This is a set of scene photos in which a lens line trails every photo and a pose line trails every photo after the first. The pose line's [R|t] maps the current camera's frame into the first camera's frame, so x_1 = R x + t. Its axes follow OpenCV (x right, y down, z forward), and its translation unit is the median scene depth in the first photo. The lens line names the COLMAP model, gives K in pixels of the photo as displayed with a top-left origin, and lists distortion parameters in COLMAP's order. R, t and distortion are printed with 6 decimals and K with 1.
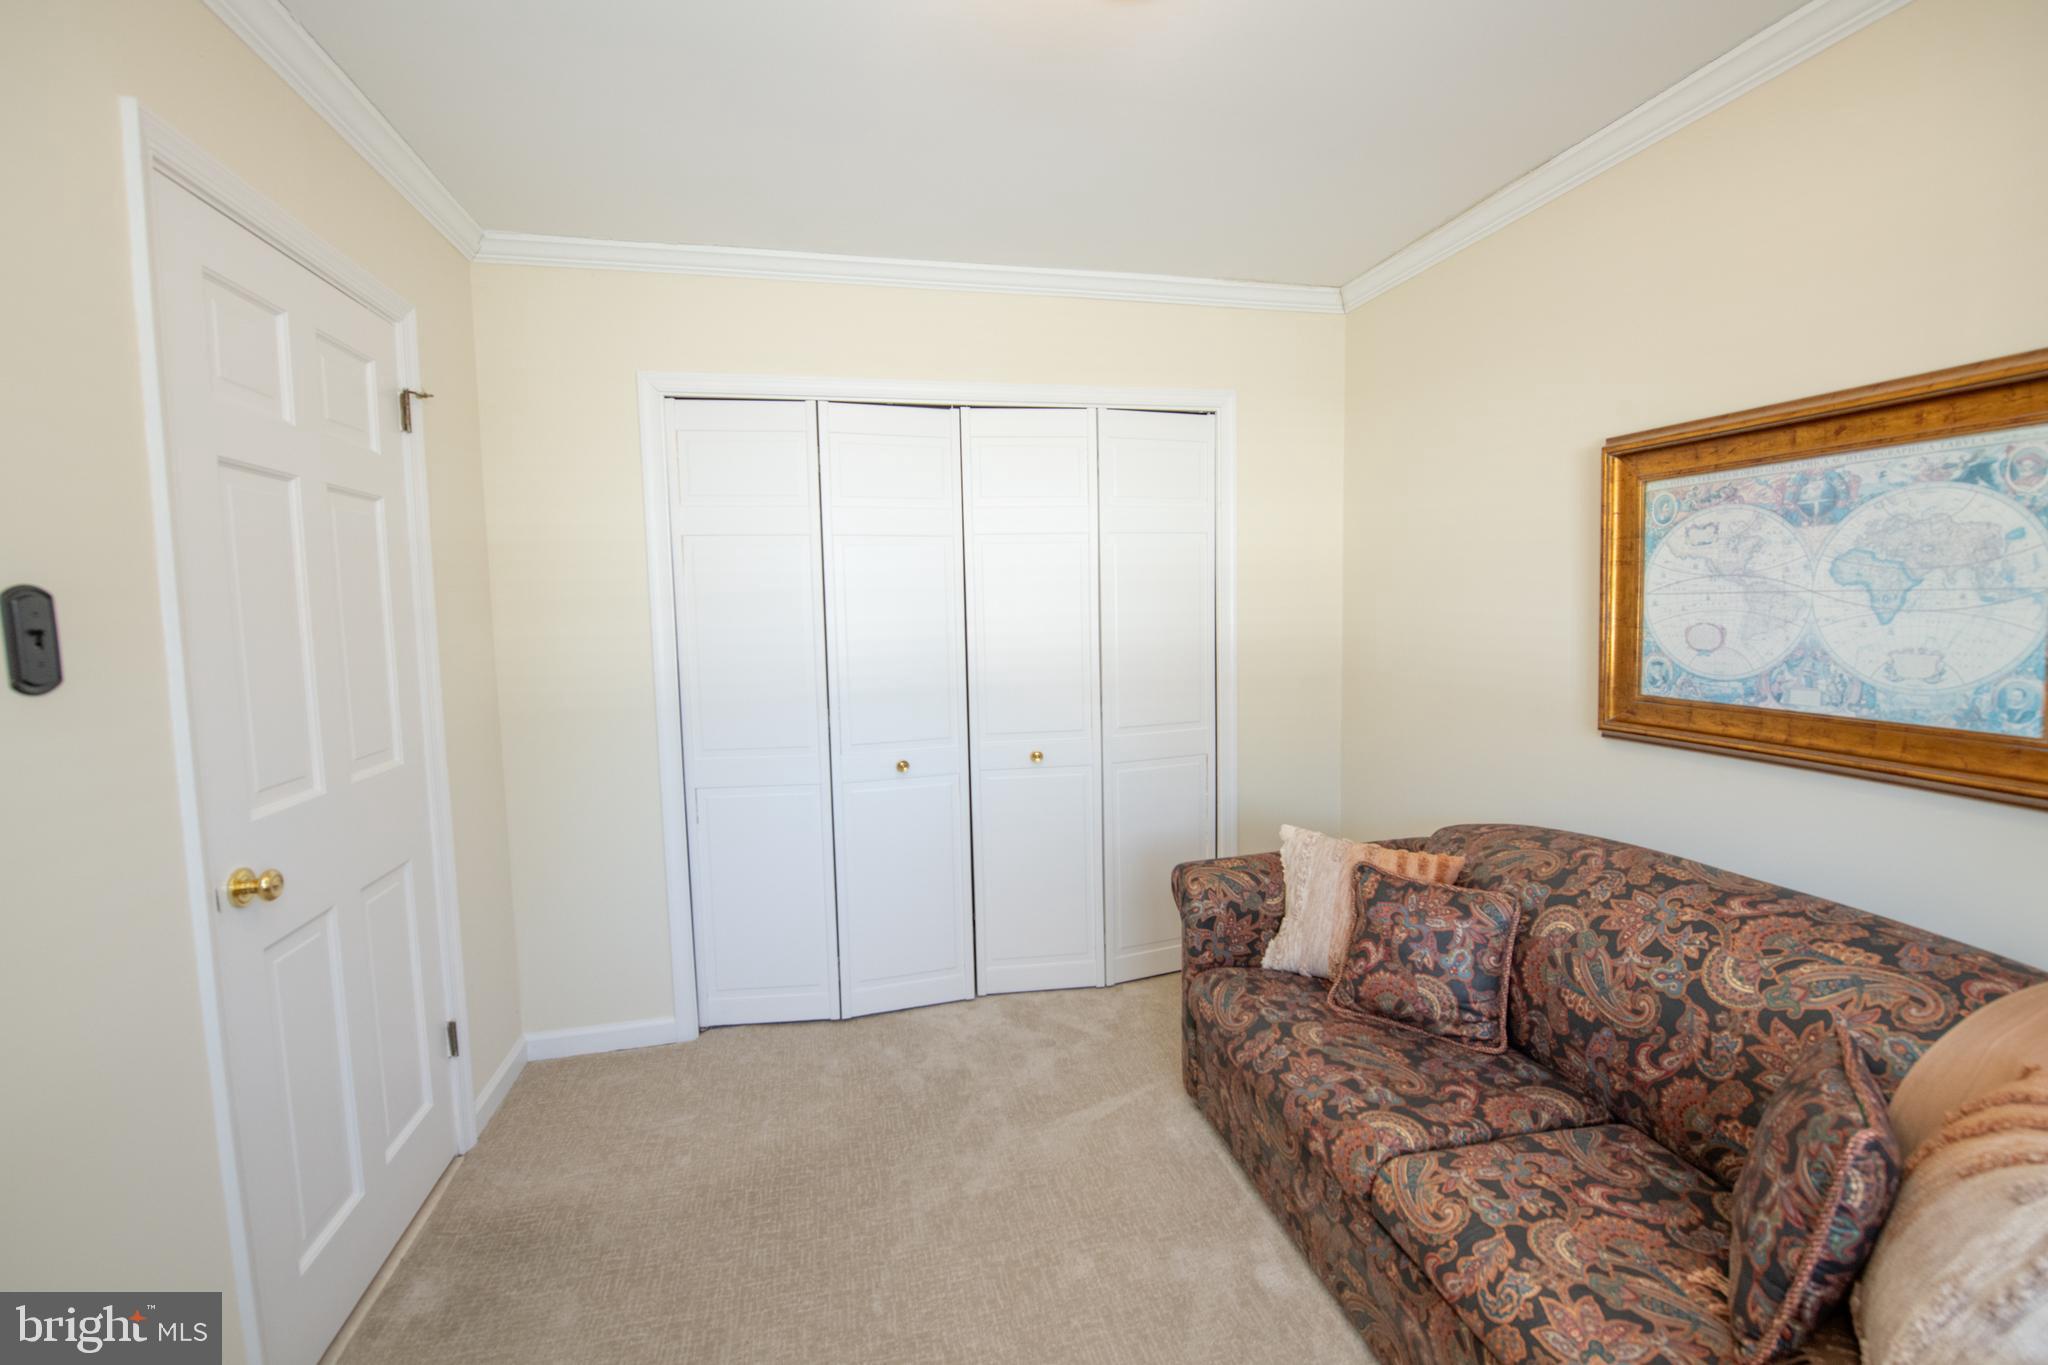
lens RADIAL K [[880.7, 0, 1023.3], [0, 880.7, 681.9], [0, 0, 1]] dist [-0.008567, -0.002459]
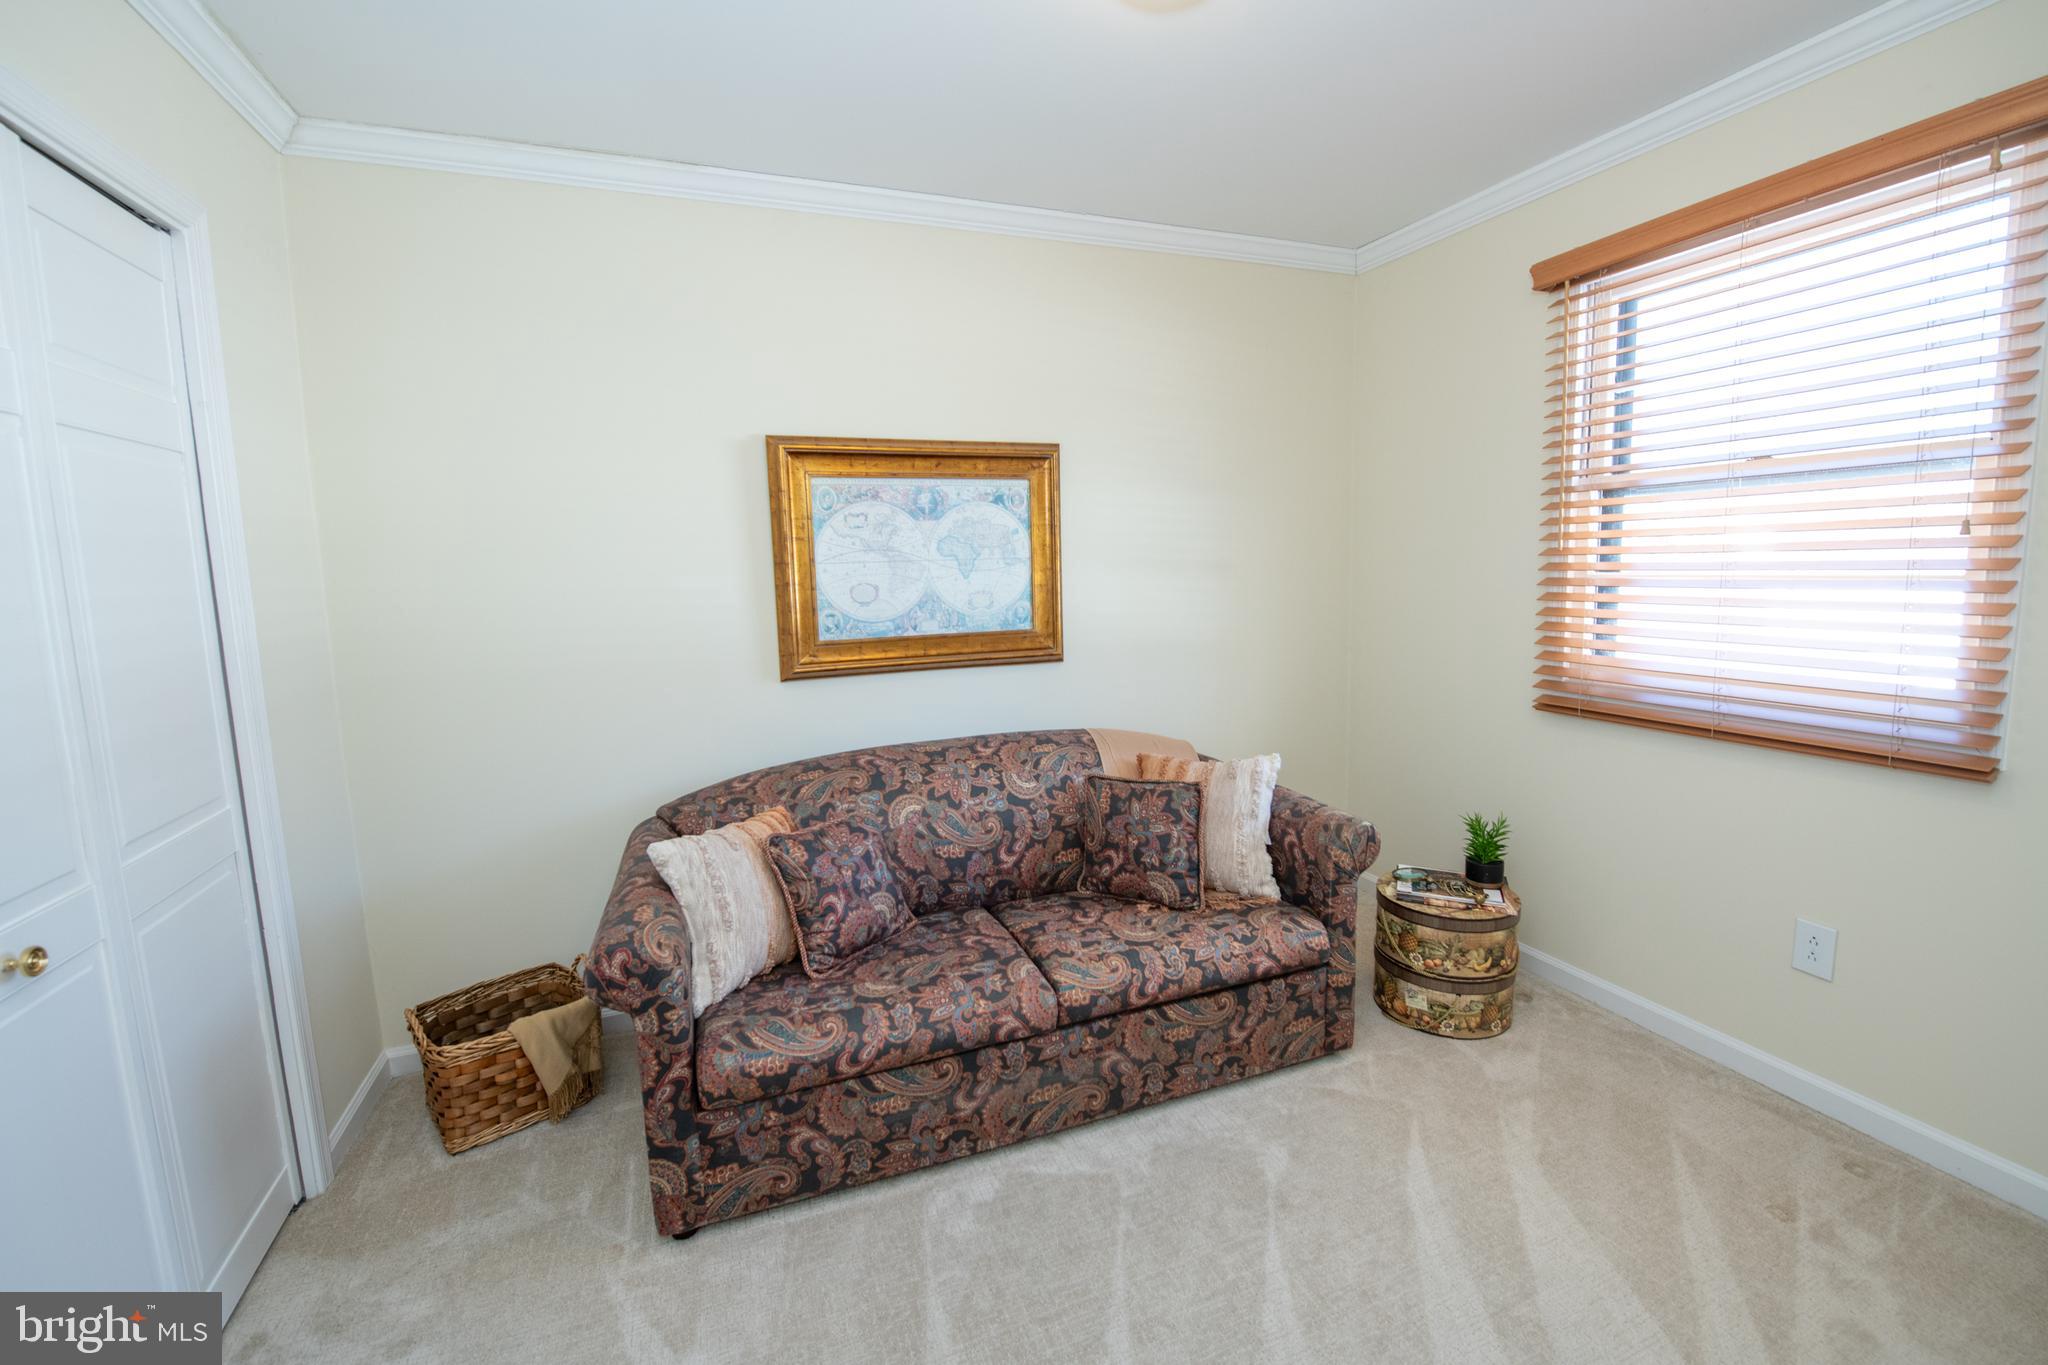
lens RADIAL K [[880.7, 0, 1028.3], [0, 880.7, 677.3], [0, 0, 1]] dist [-0.008567, -0.002459]
pose [[-0.165980, -0.098380, 0.981209, -0.766215], [0.120558, 0.985523, 0.119206, -0.061505], [-0.978732, 0.138079, -0.151717, 1.087748]]
